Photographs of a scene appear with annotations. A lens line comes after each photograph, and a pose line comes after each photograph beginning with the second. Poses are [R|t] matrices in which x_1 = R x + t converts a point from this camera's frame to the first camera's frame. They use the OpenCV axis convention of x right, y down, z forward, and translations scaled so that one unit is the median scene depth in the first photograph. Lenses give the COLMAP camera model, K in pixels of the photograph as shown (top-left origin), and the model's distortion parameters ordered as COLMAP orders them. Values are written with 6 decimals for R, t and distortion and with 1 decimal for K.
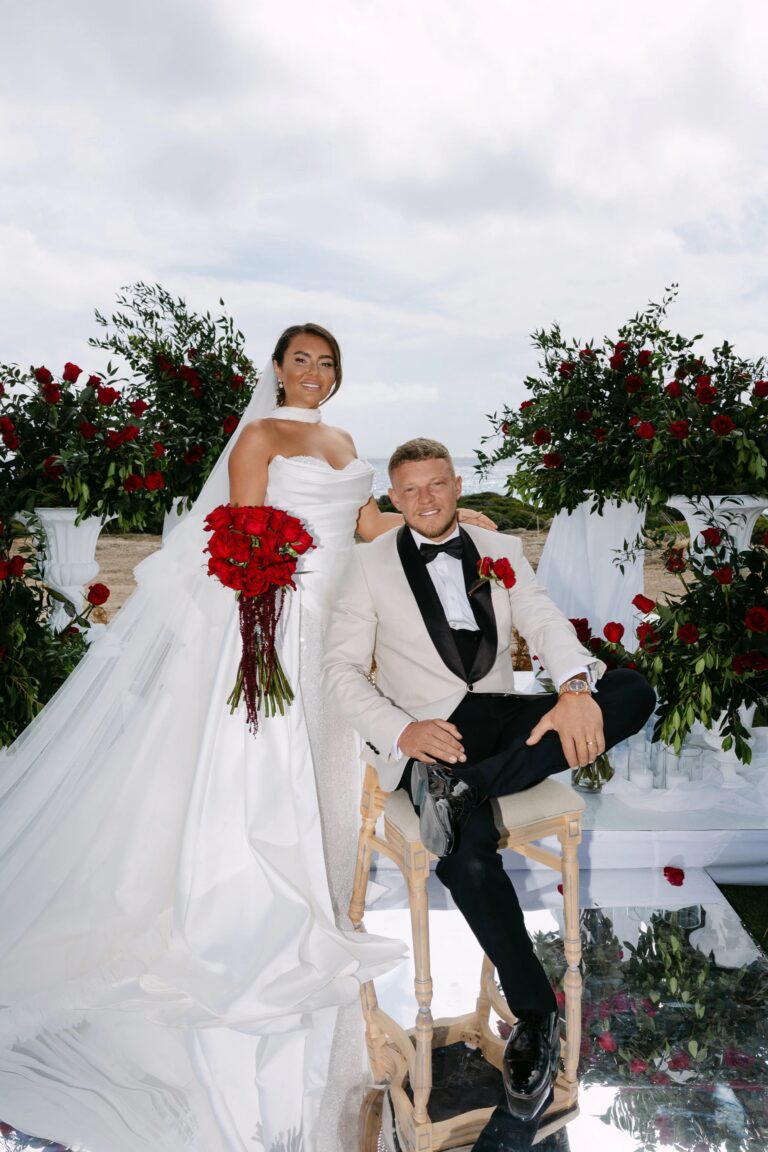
lens RADIAL K [[2969.8, 0, 384.0], [0, 2969.8, 576.0], [0, 0, 1]] dist [0.059090, 0.652508]
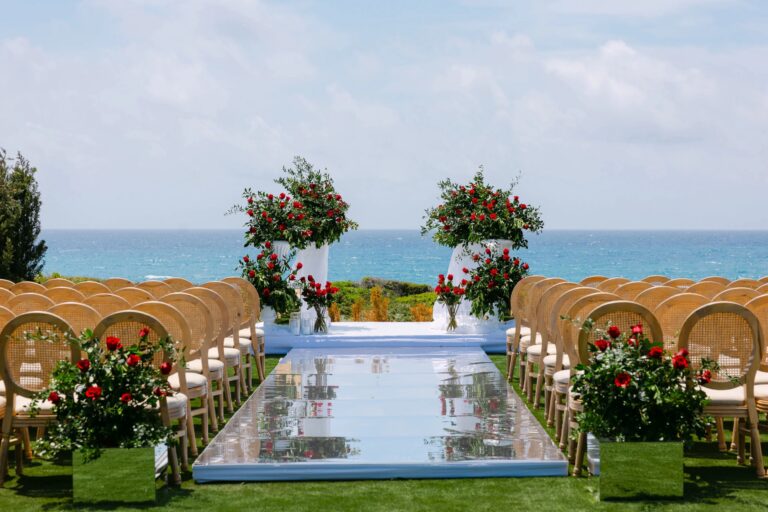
lens RADIAL K [[1979.9, 0, 384.0], [0, 1979.9, 256.0], [0, 0, 1]] dist [0.059090, 0.652508]
pose [[0.999976, 0.005752, -0.003849, 0.004504], [-0.005850, 0.999647, -0.025912, 0.034829], [0.003699, 0.025934, 0.999657, -0.812164]]
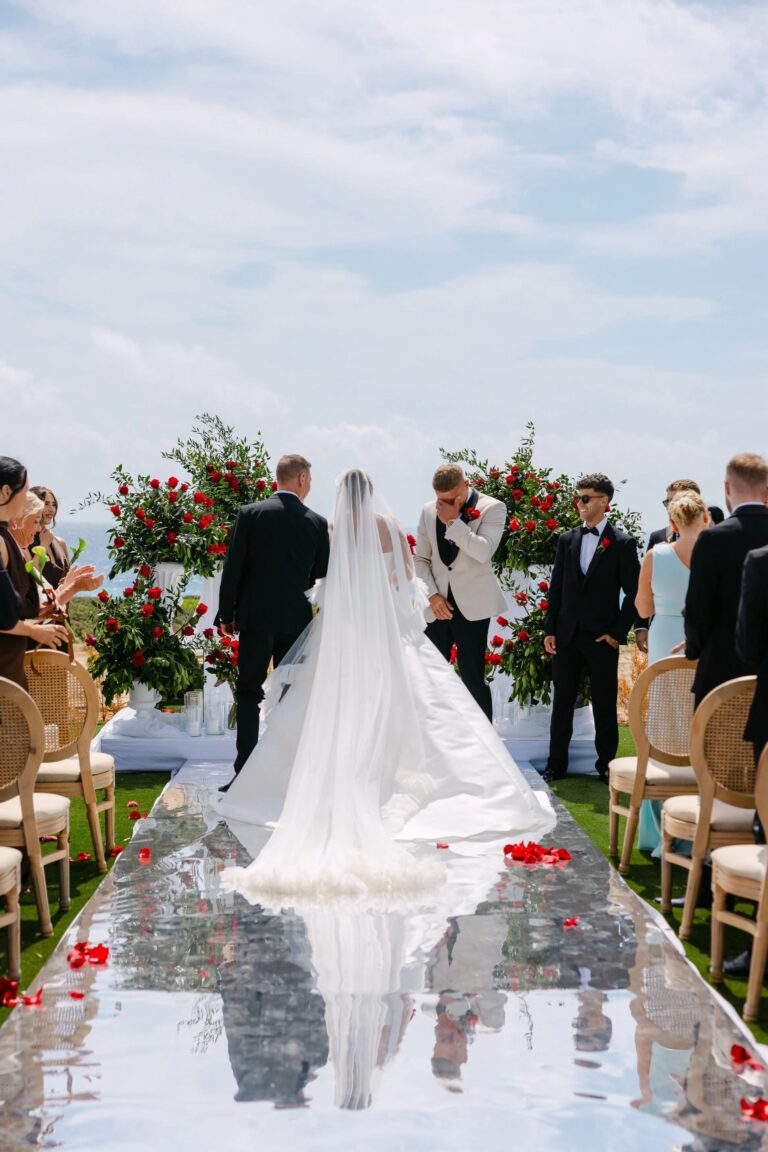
lens RADIAL K [[2969.8, 0, 384.0], [0, 2969.8, 576.0], [0, 0, 1]] dist [0.059090, 0.652508]
pose [[0.999681, 0.023251, 0.009825, -0.002395], [-0.022983, 0.999383, -0.026563, 0.021066], [-0.010437, 0.026328, 0.999599, -0.545509]]
